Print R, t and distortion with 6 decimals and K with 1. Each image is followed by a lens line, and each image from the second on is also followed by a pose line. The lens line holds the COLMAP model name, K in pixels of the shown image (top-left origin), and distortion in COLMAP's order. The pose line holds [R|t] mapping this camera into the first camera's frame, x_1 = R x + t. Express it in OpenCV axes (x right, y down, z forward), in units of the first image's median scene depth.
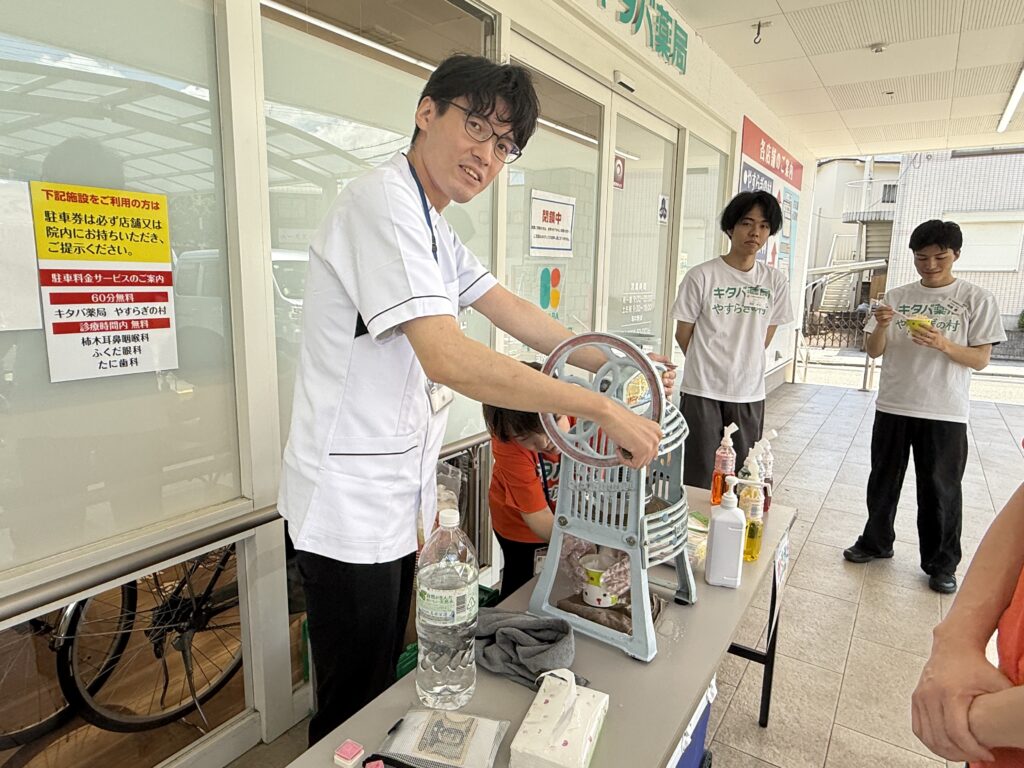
lens RADIAL K [[628.9, 0, 512.3], [0, 628.9, 381.7], [0, 0, 1]] dist [0.007924, -0.002226]
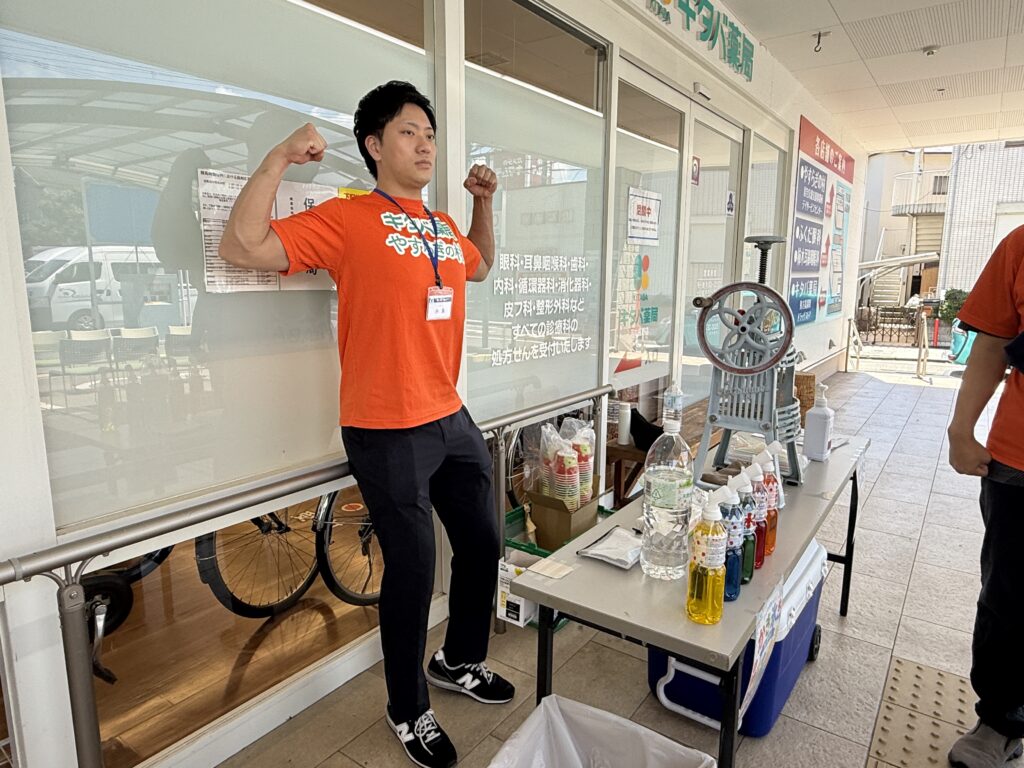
lens RADIAL K [[648.6, 0, 510.6], [0, 648.6, 382.6], [0, 0, 1]] dist [-0.001605, 0.003871]
pose [[0.998850, -0.005351, -0.047648, -0.090495], [0.005095, 0.999972, -0.005502, 0.042841], [0.047676, 0.005253, 0.998849, -0.144574]]
